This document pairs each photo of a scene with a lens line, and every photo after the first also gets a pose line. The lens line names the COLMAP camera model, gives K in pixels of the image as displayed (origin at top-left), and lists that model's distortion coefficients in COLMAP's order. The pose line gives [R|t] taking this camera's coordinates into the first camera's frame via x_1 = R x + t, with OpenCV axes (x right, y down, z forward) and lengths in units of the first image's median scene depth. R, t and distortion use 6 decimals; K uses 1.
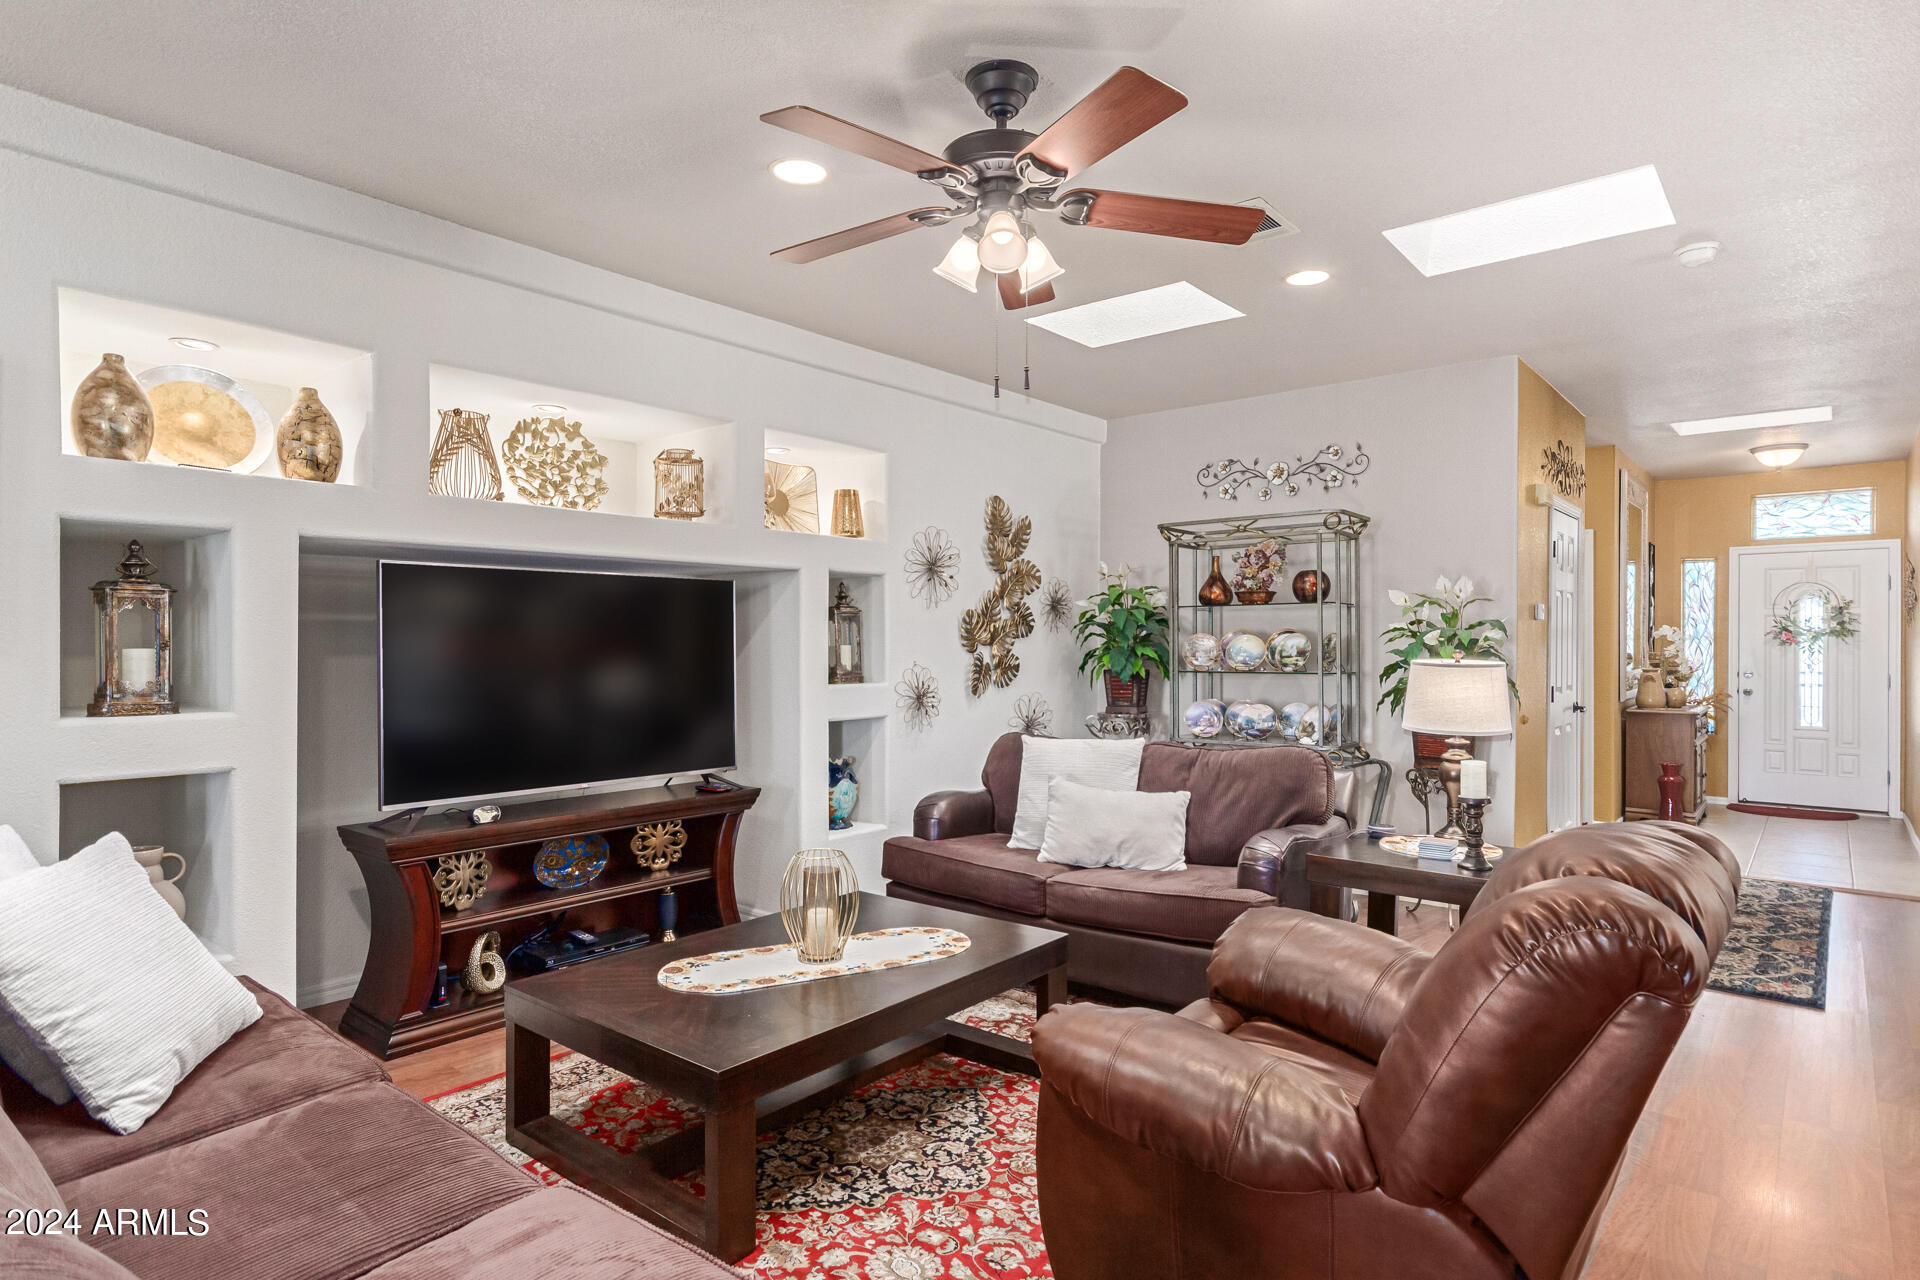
lens RADIAL K [[1040.0, 0, 959.4], [0, 1040.0, 650.3], [0, 0, 1]] dist [-0.005131, 0.000143]
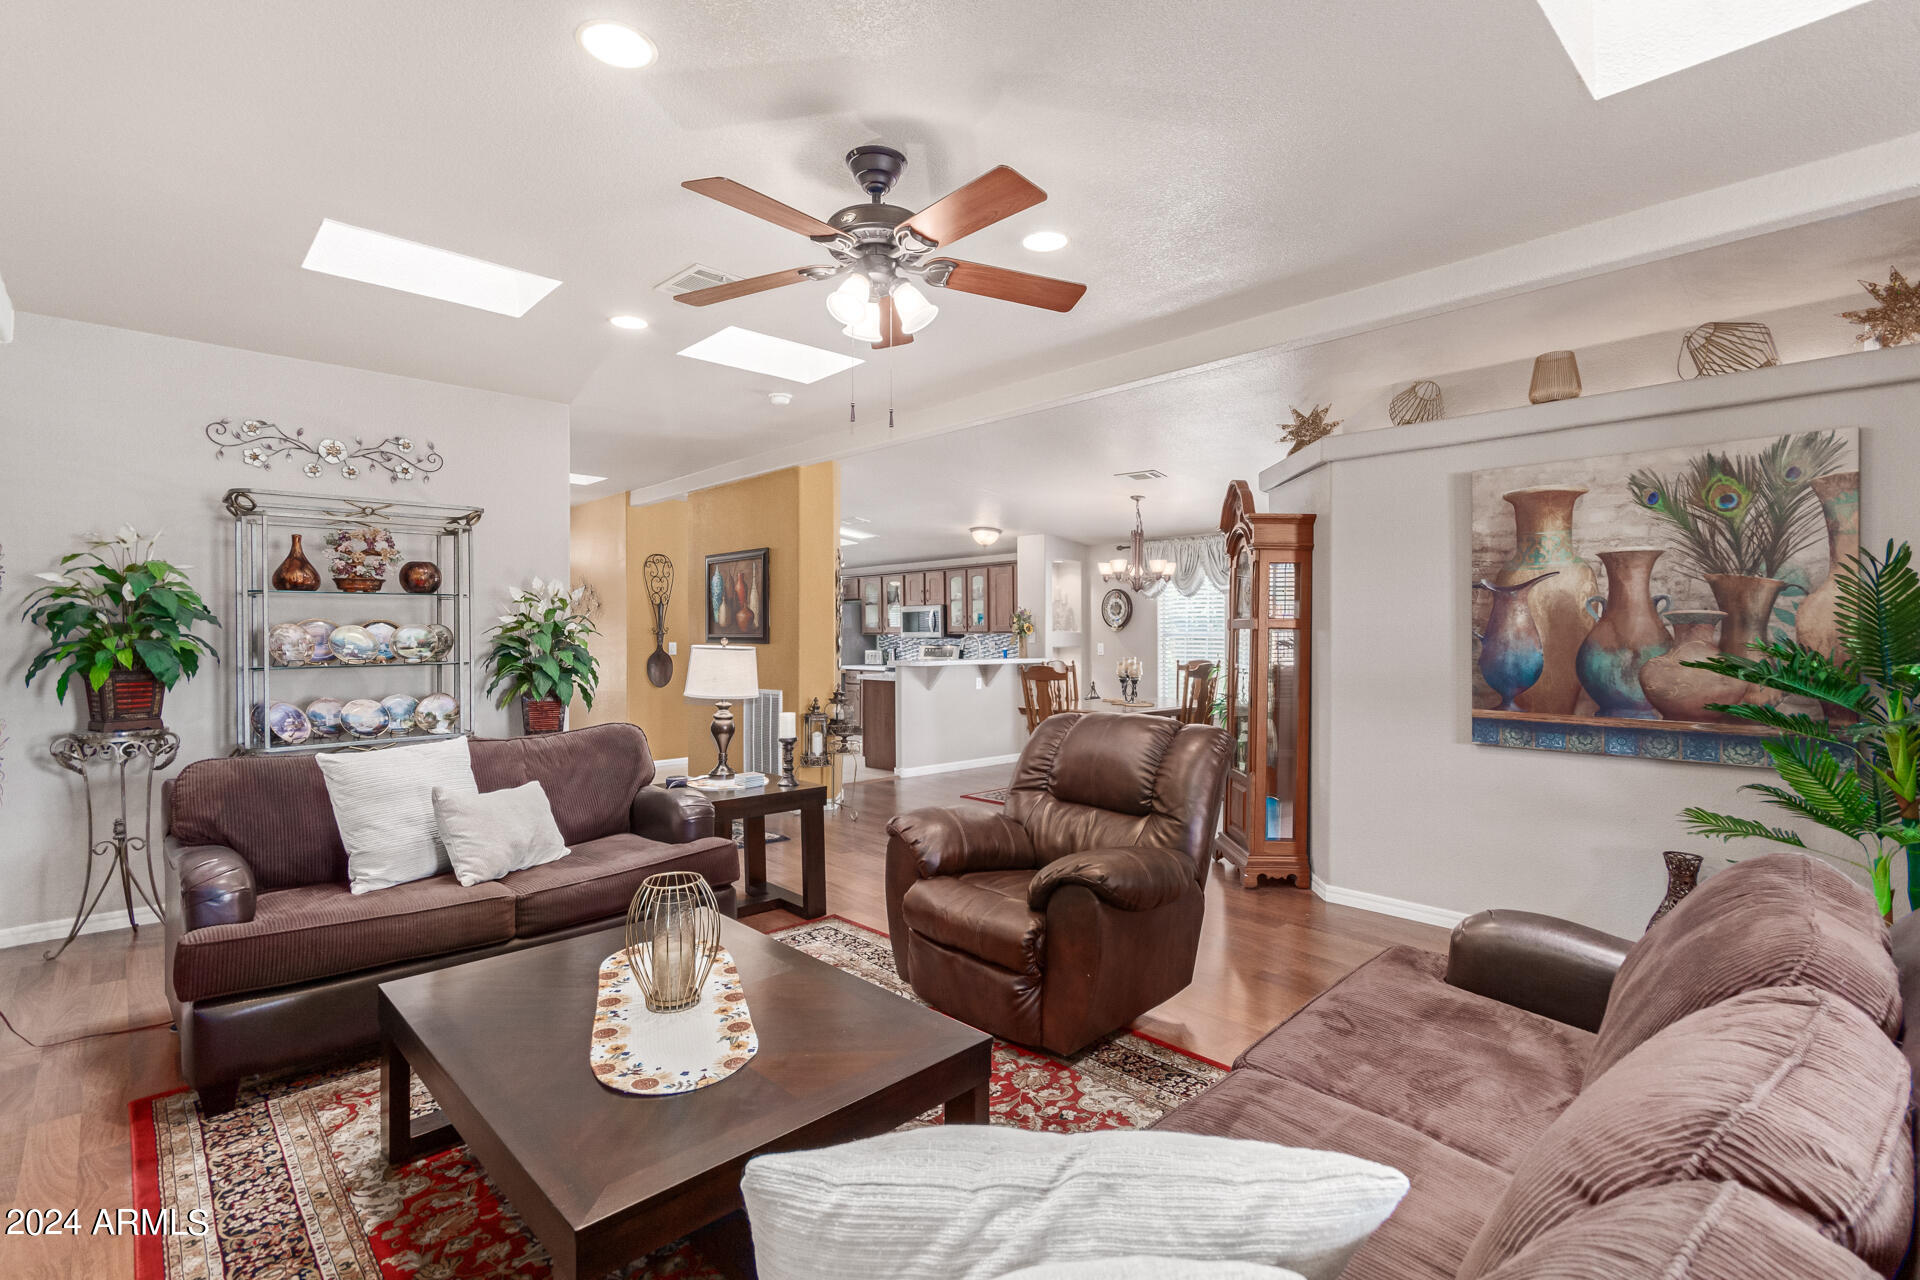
lens RADIAL K [[893.4, 0, 978.2], [0, 893.4, 640.3], [0, 0, 1]] dist [0.001331, 0.001271]
pose [[0.105830, -0.008416, 0.994349, -0.457314], [0.007126, 0.999945, 0.007704, -0.003773], [-0.994359, 0.006270, 0.105884, 0.365674]]
